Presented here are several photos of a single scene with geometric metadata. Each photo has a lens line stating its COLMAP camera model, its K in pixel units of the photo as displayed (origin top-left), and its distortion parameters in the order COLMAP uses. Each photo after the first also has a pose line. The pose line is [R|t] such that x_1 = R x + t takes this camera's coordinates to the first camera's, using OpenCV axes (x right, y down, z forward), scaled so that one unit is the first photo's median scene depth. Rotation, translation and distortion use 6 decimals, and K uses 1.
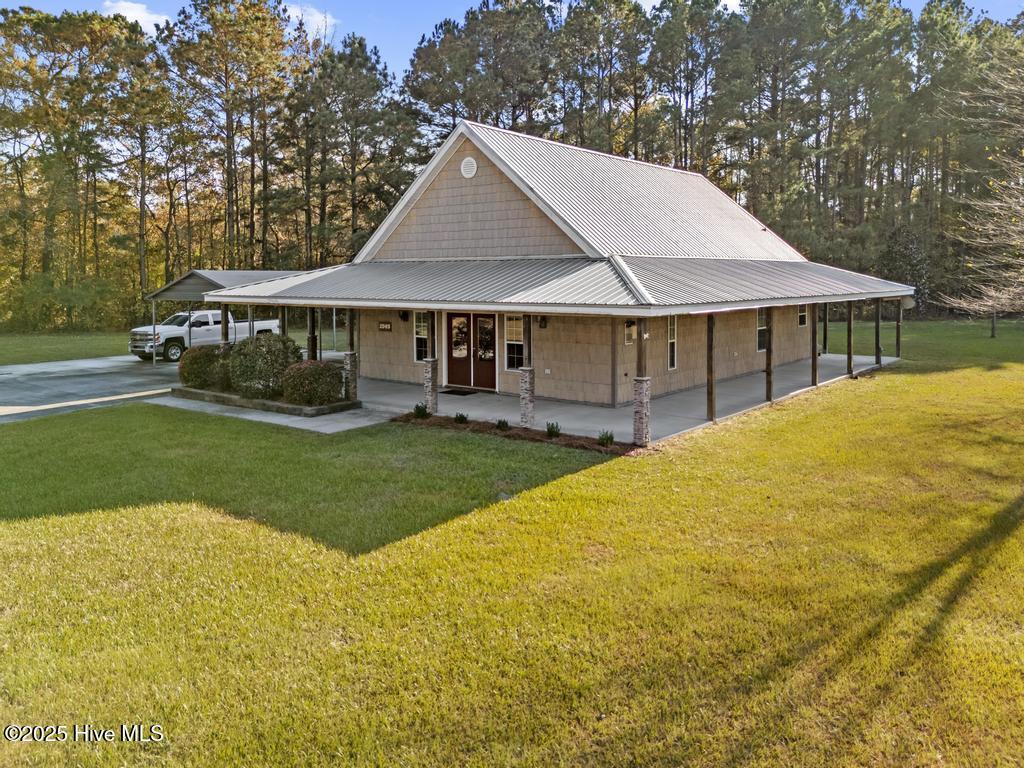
lens RADIAL K [[753.1, 0, 518.3], [0, 753.1, 390.4], [0, 0, 1]] dist [0.049248, -0.044453]
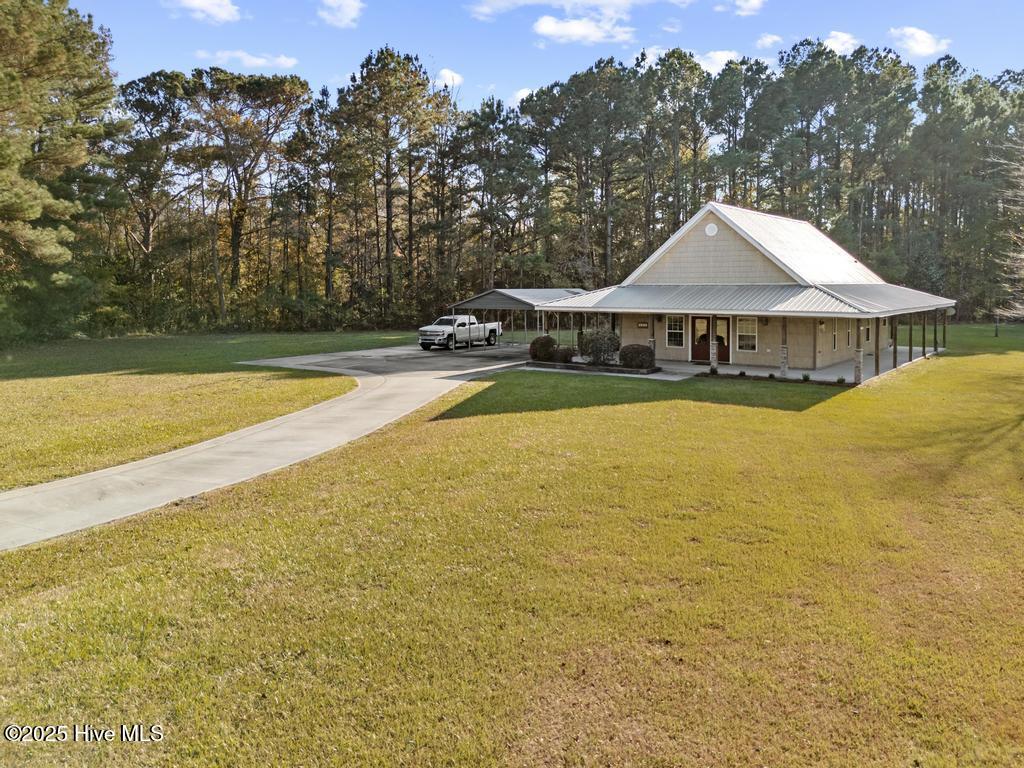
lens RADIAL K [[753.1, 0, 518.3], [0, 753.1, 390.4], [0, 0, 1]] dist [0.049248, -0.044453]
pose [[0.999388, 0.000748, 0.034965, -0.505289], [-0.000474, 0.999969, -0.007840, 0.067363], [-0.034969, 0.007819, 0.999358, -0.598757]]
